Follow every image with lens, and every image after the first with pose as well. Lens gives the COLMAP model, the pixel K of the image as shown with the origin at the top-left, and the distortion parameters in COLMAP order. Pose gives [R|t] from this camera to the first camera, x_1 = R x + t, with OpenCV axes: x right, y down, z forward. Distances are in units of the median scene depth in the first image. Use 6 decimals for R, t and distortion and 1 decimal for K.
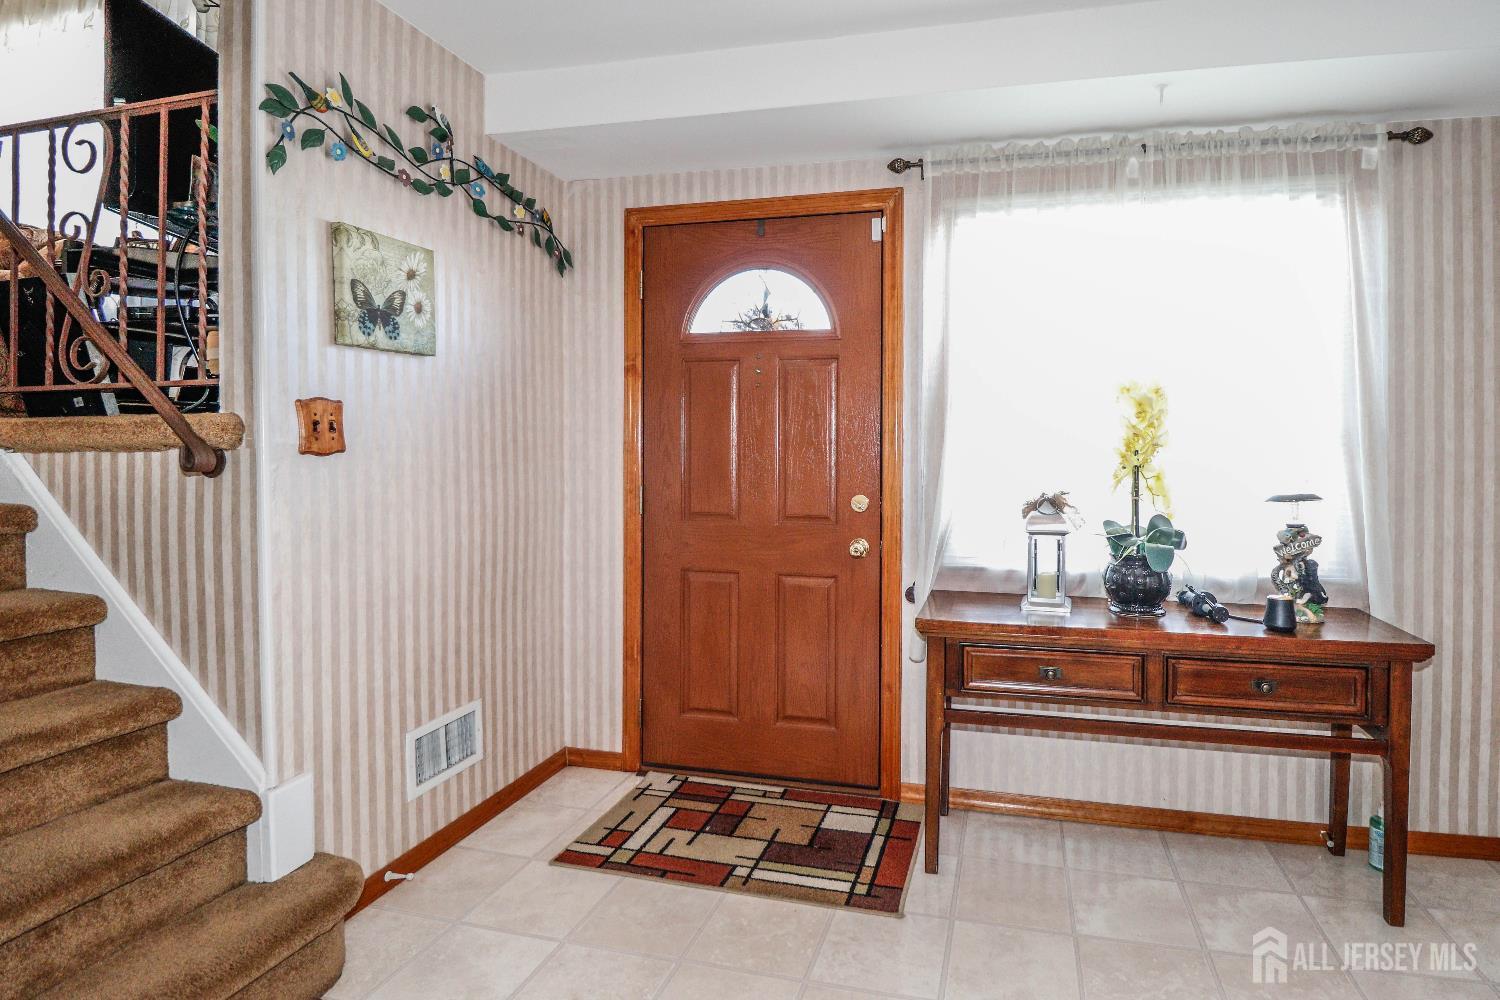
lens RADIAL K [[694.2, 0, 755.1], [0, 694.2, 470.8], [0, 0, 1]] dist [0.001590, -0.012096]
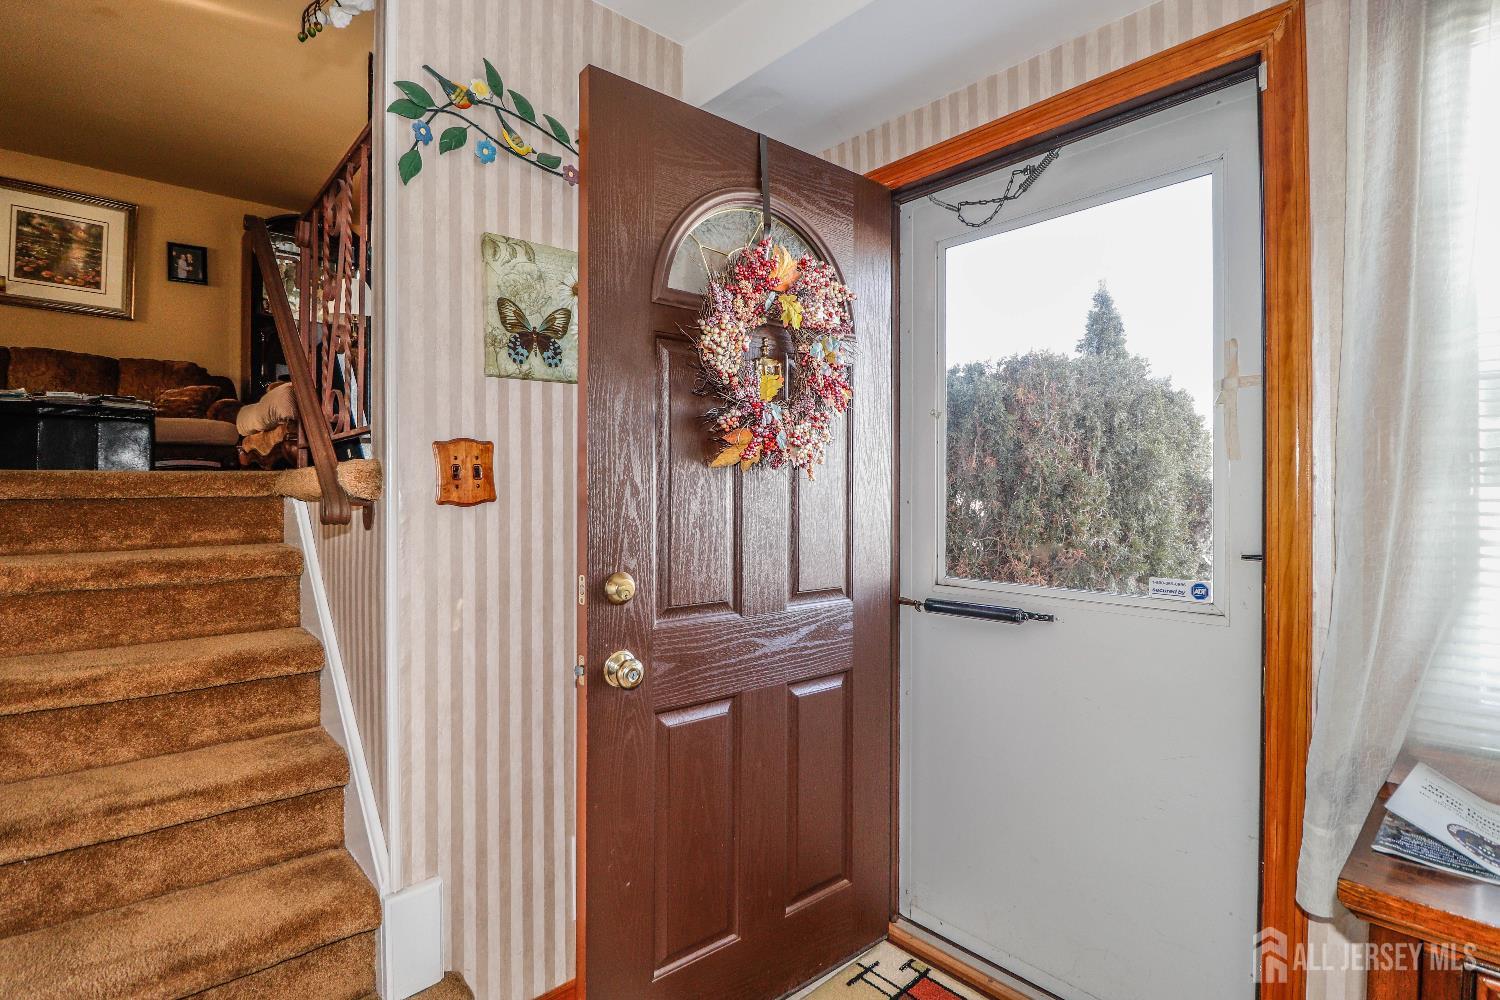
lens RADIAL K [[710.4, 0, 750.0], [0, 710.4, 500.0], [0, 0, 1]] dist [-0.000516, -0.014608]
pose [[0.887076, -0.001189, -0.461622, 0.093080], [-0.006118, 0.999879, -0.014333, -0.018707], [0.461583, 0.015538, 0.886961, 0.376385]]
